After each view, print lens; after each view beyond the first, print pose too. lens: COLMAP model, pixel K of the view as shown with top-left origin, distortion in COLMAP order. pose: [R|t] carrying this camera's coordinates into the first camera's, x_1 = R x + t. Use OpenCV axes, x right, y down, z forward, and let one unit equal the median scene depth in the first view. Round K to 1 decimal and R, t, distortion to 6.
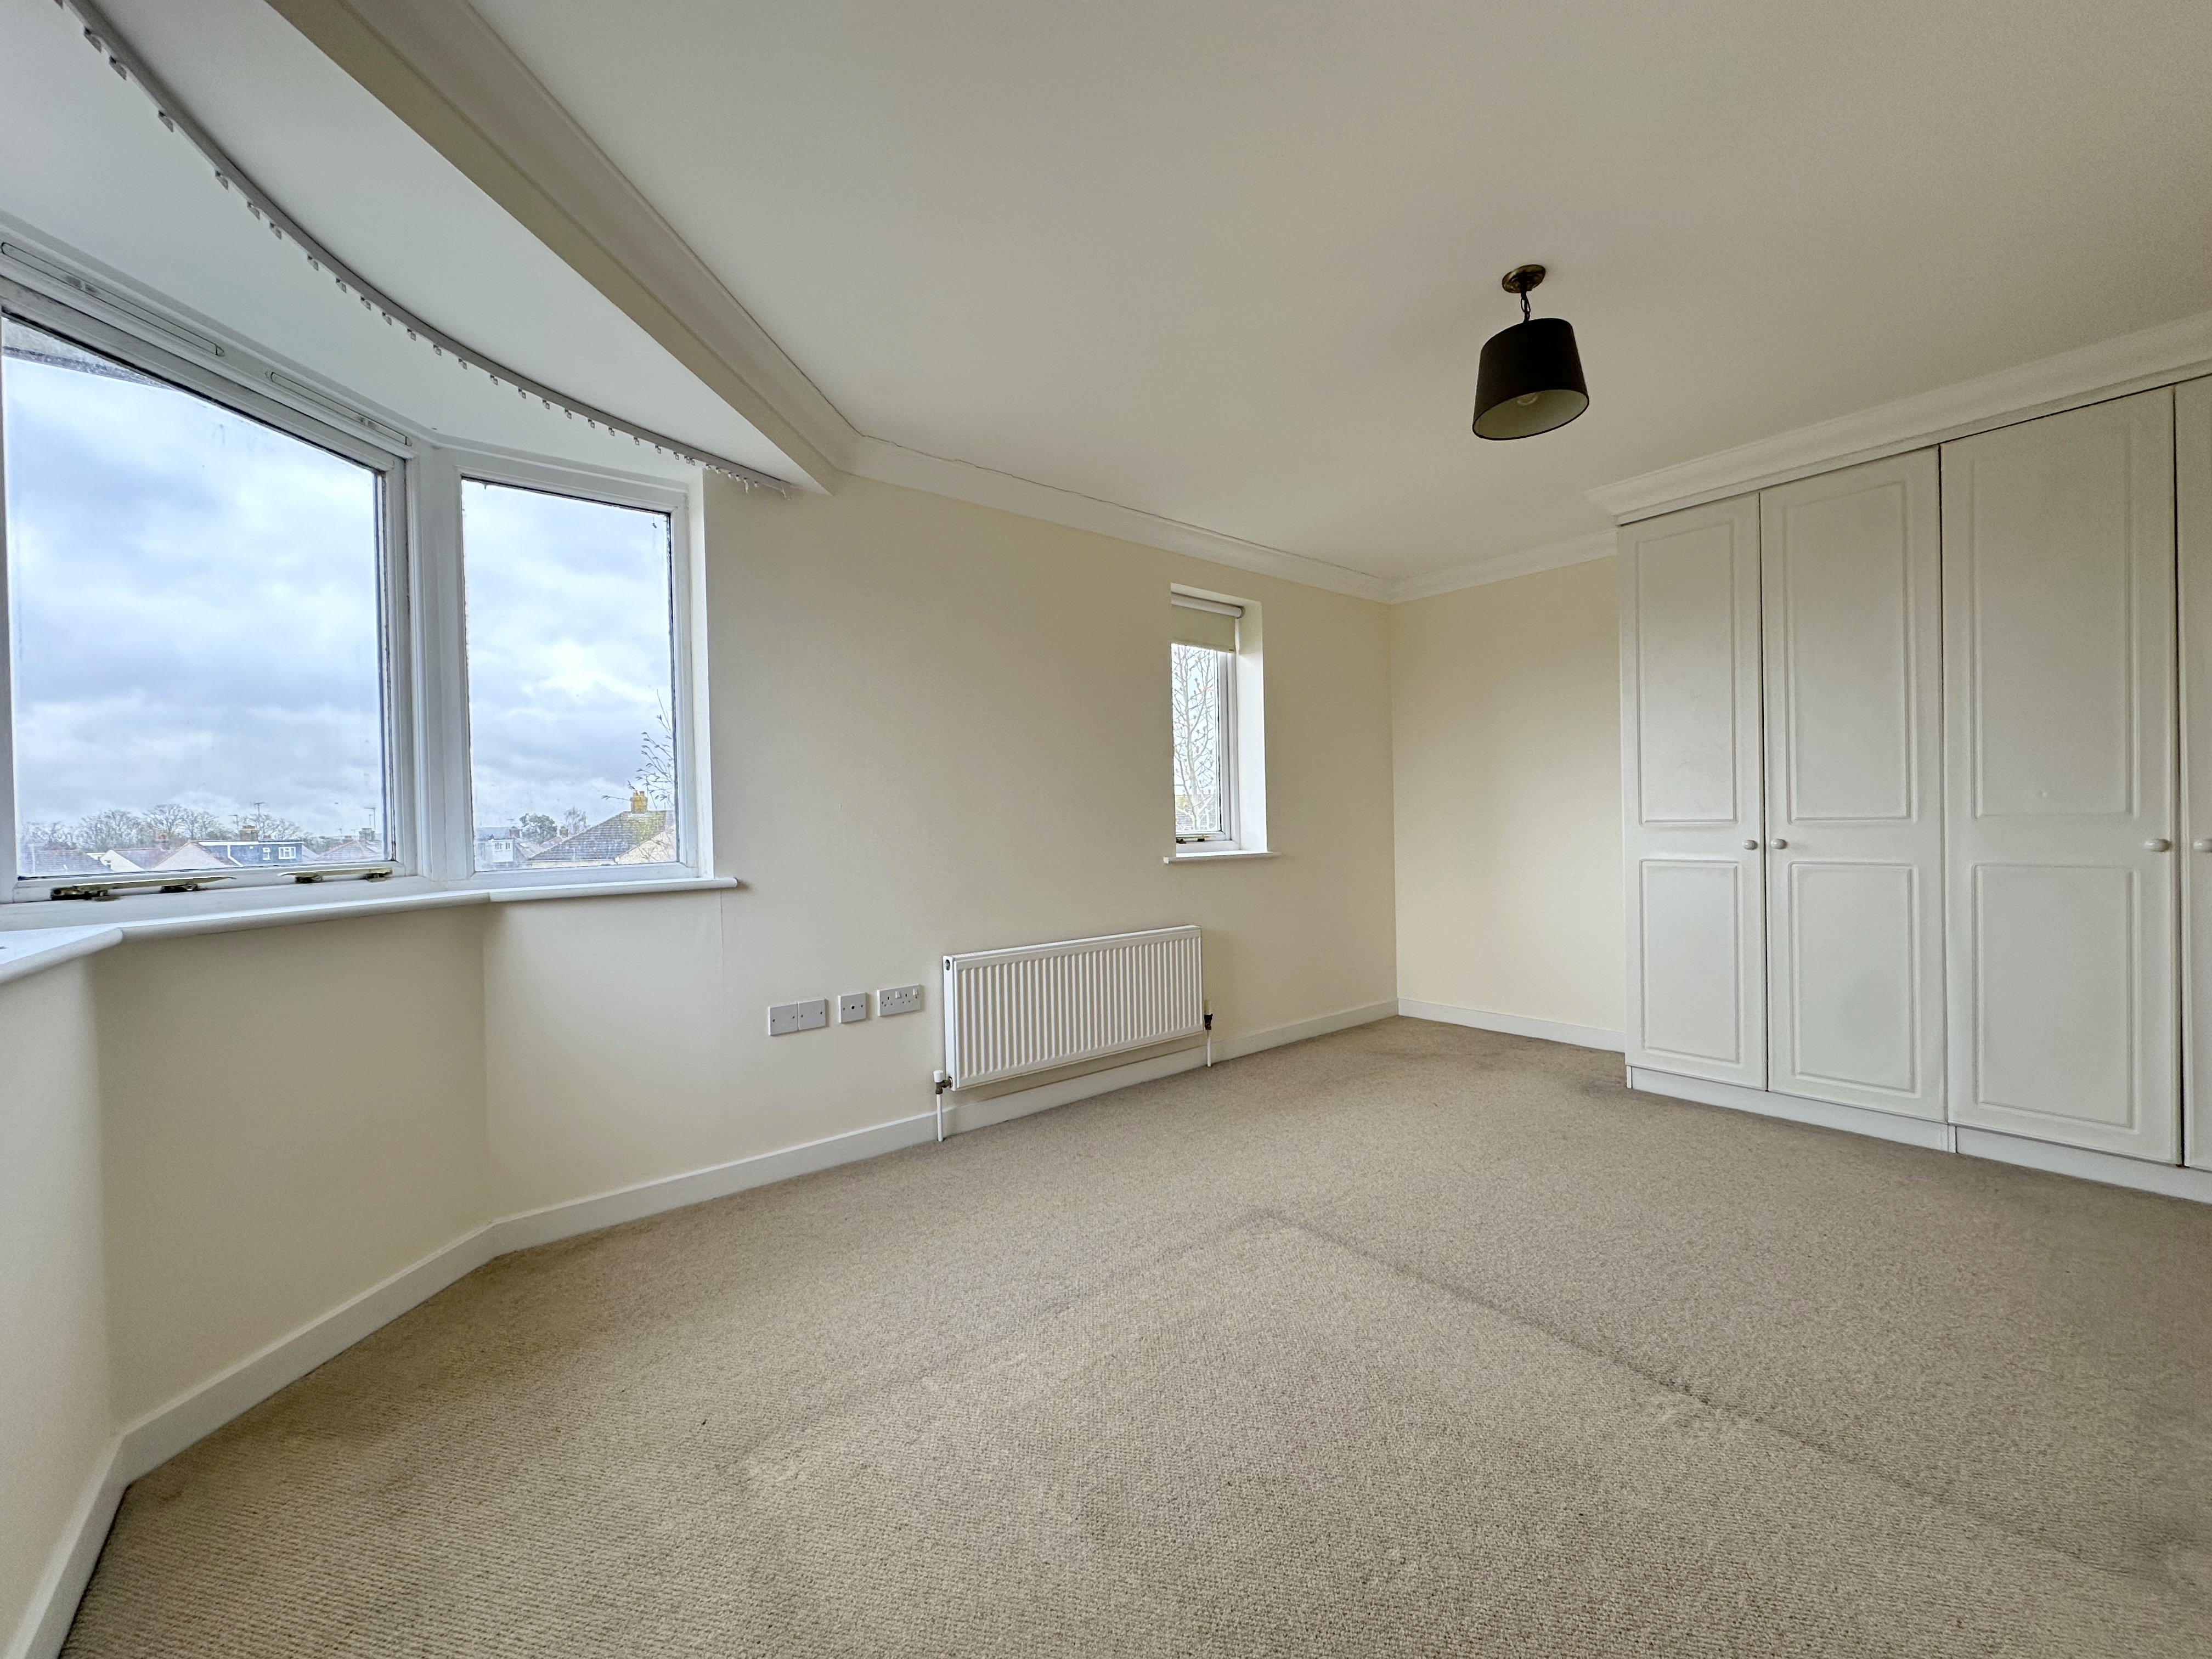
lens RADIAL K [[891.0, 0, 1092.2], [0, 891.0, 823.5], [0, 0, 1]] dist [-0.002415, 0.000447]
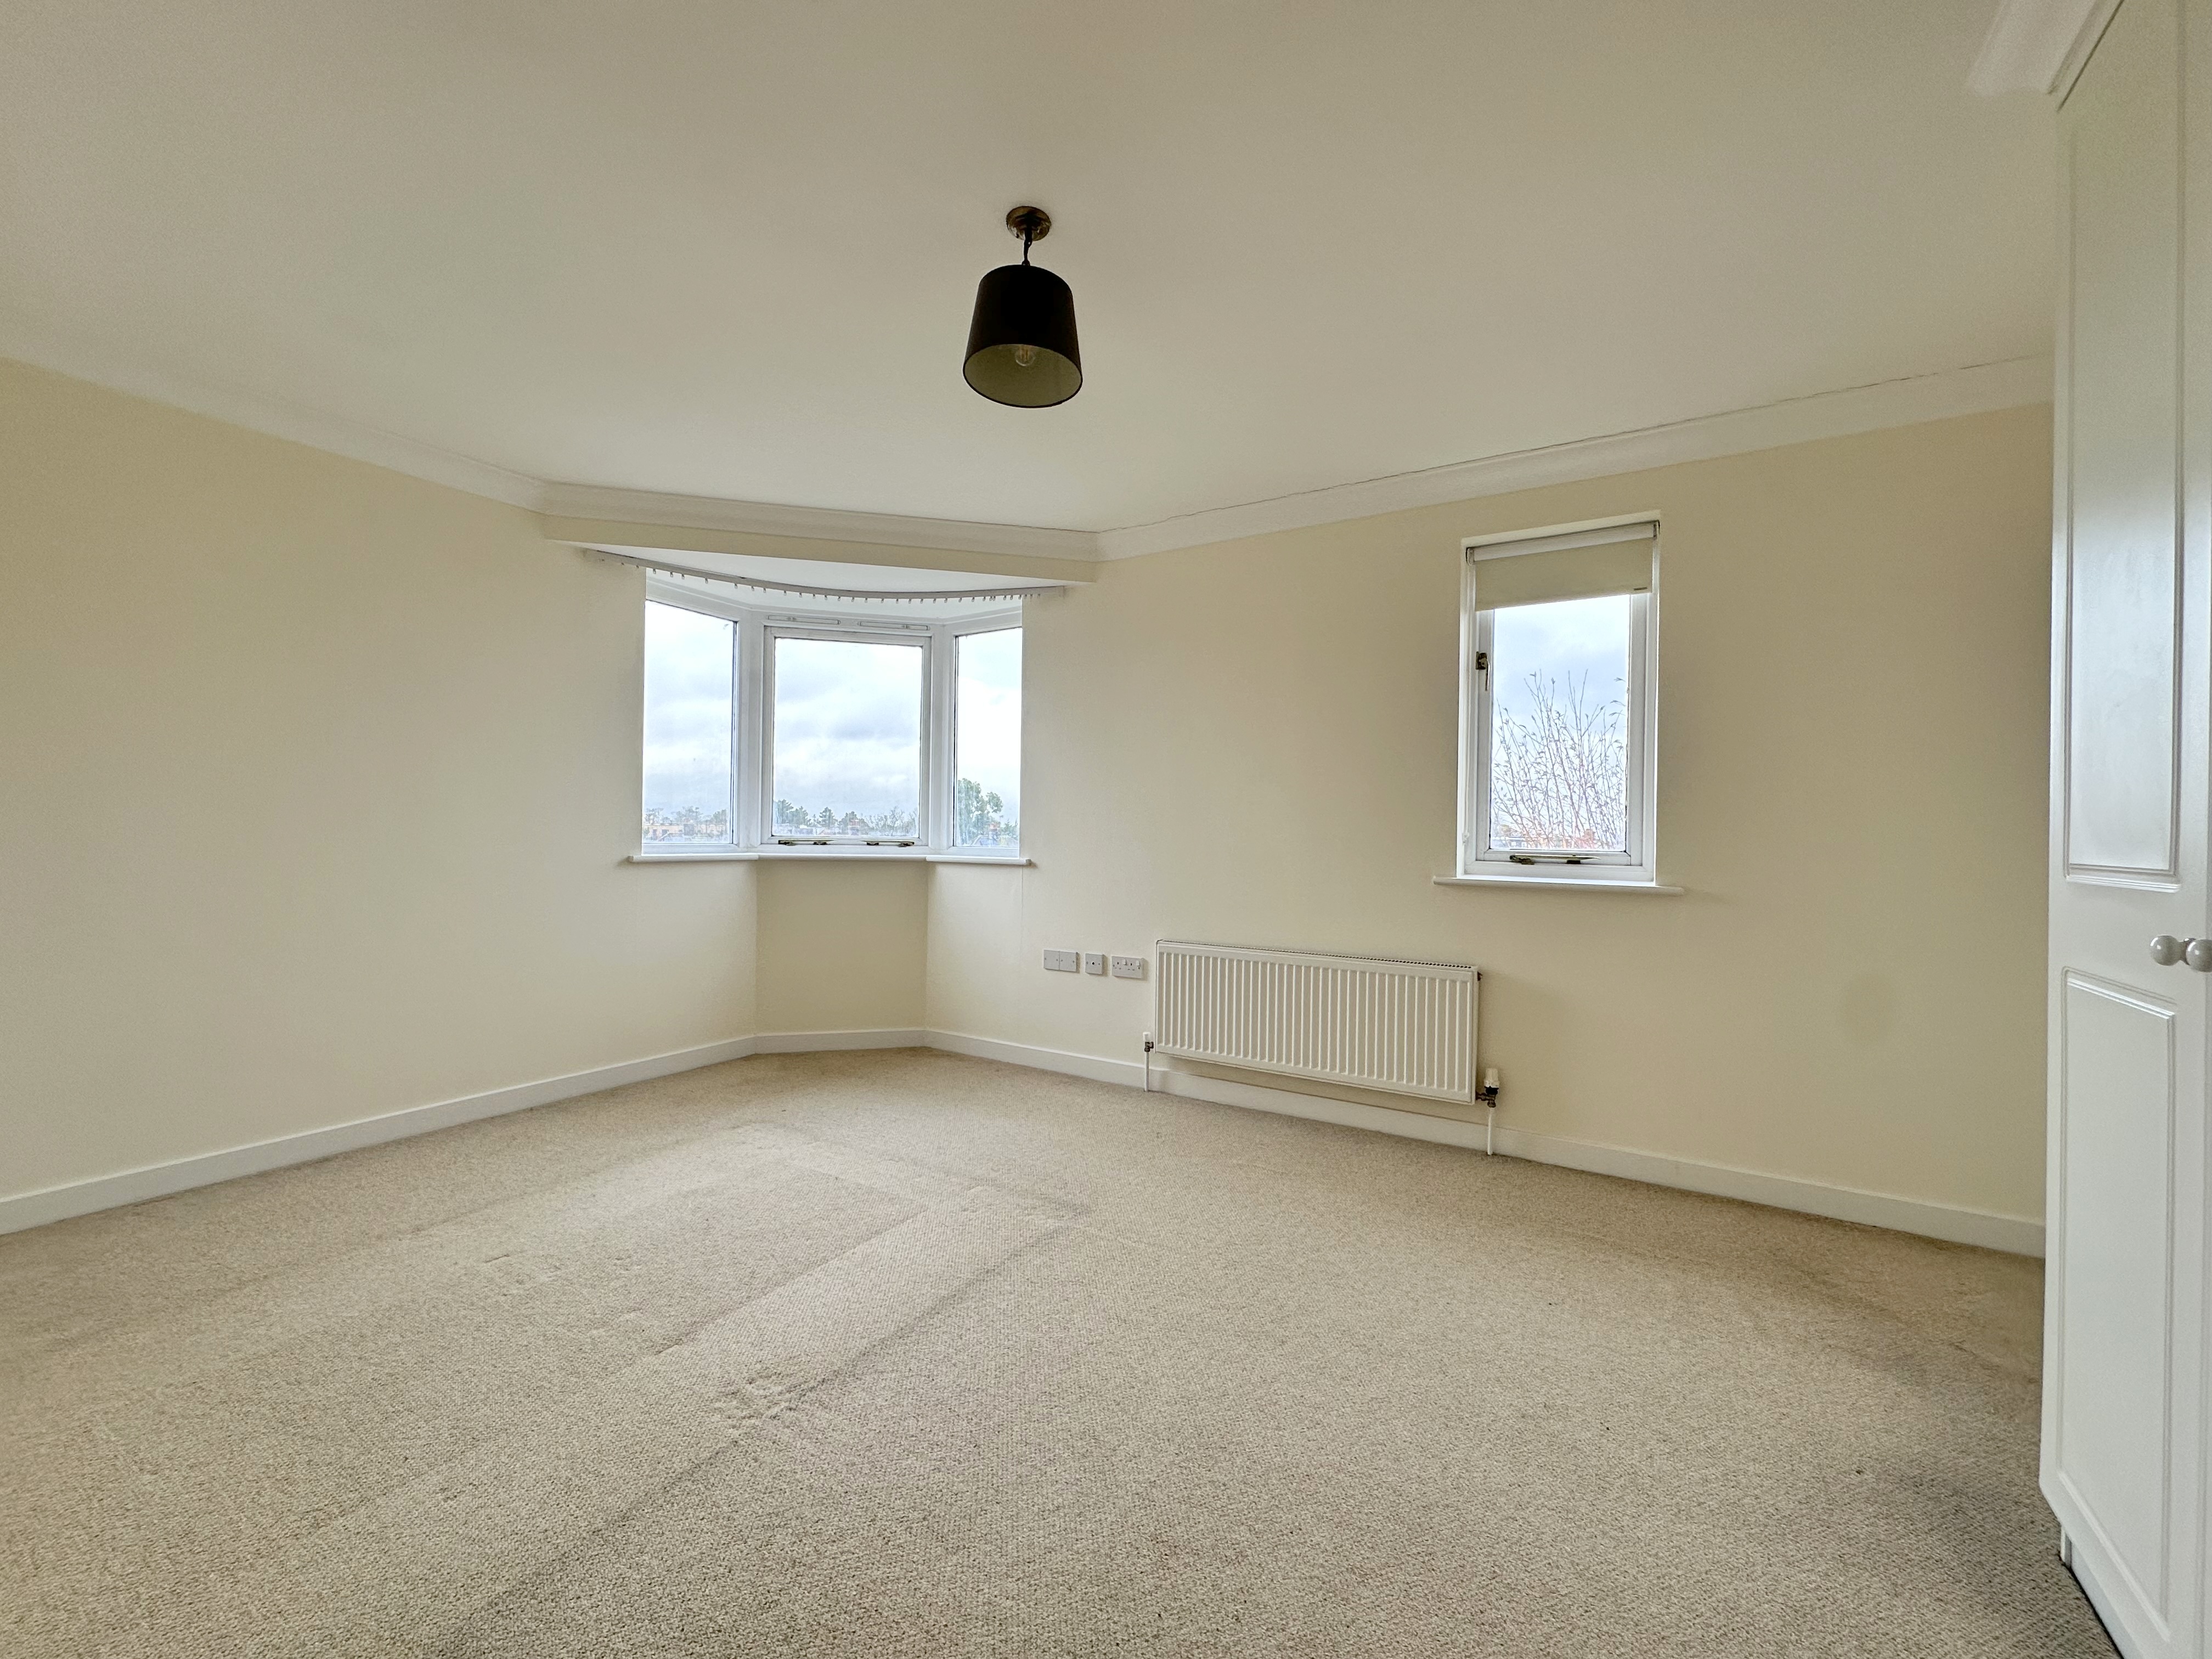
lens RADIAL K [[891.0, 0, 1113.7], [0, 891.0, 817.3], [0, 0, 1]] dist [-0.002415, 0.000447]
pose [[0.331434, 0.010354, -0.943422, 1.092109], [-0.024792, 0.999690, 0.002262, -0.016476], [0.943153, 0.022639, 0.331588, 0.639203]]
